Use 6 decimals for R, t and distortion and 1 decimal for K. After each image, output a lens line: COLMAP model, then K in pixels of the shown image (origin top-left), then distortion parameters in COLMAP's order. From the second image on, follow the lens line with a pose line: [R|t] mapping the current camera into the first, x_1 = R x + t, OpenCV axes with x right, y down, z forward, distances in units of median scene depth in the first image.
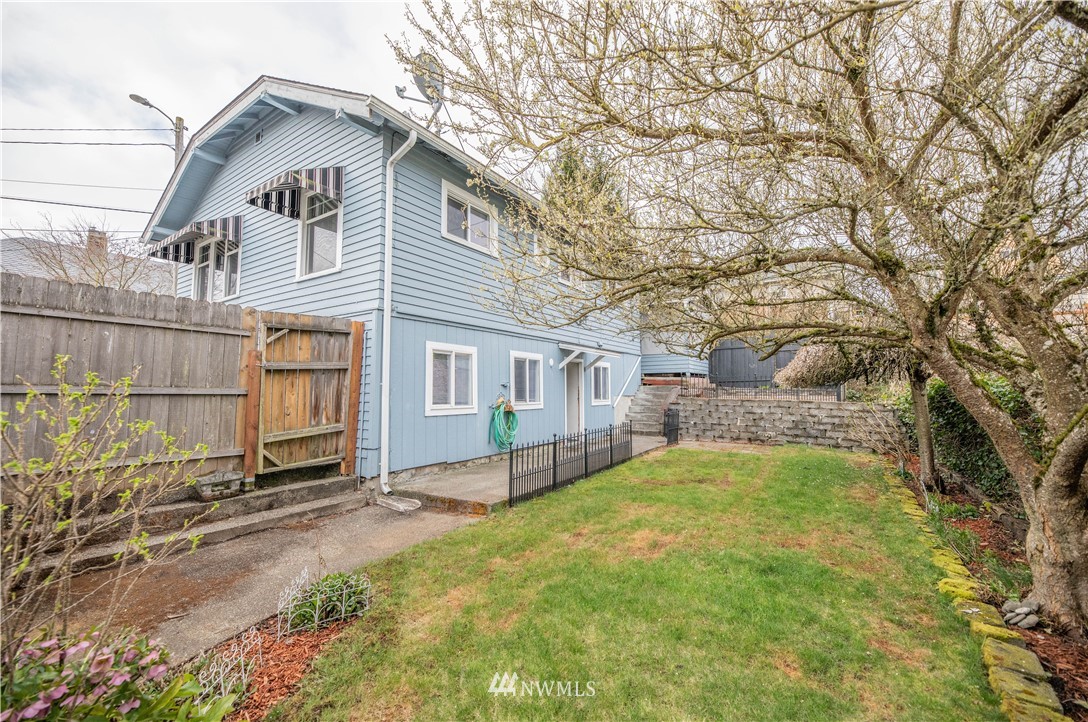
lens RADIAL K [[433.7, 0, 544.4], [0, 433.7, 359.6], [0, 0, 1]] dist [-0.002264, -0.001475]
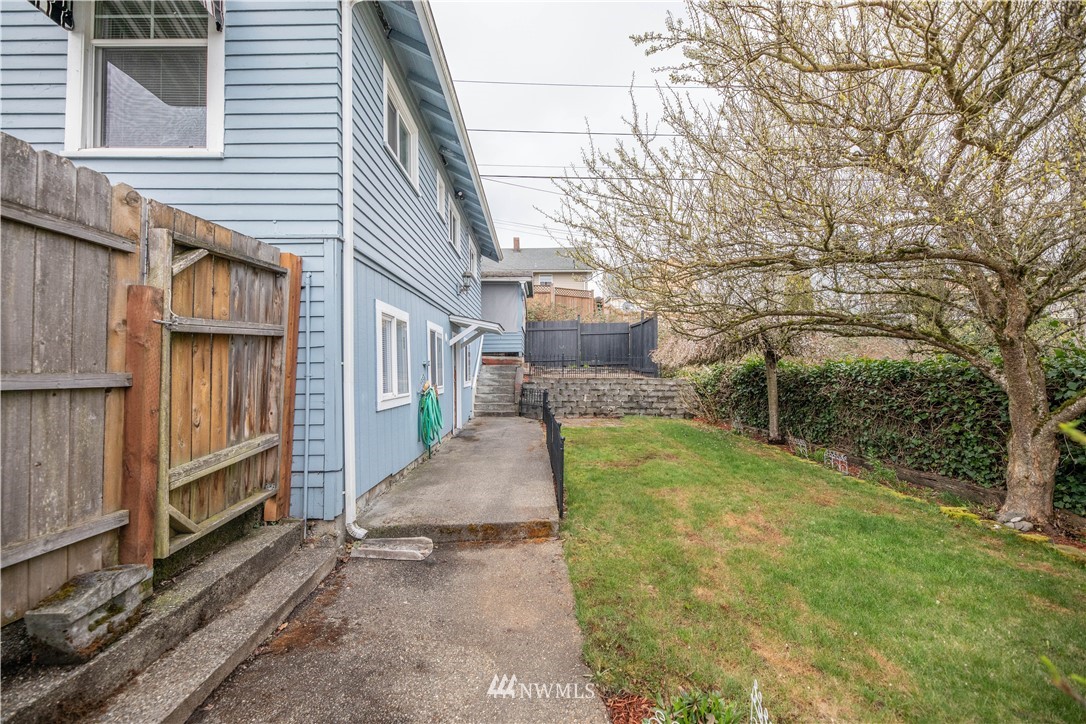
lens RADIAL K [[432.9, 0, 539.2], [0, 432.9, 360.2], [0, 0, 1]] dist [-0.002264, -0.001475]
pose [[0.825673, 0.006075, 0.564117, -0.528412], [-0.034359, 0.998627, 0.039534, 0.019459], [-0.563102, -0.052025, 0.824748, 0.366128]]
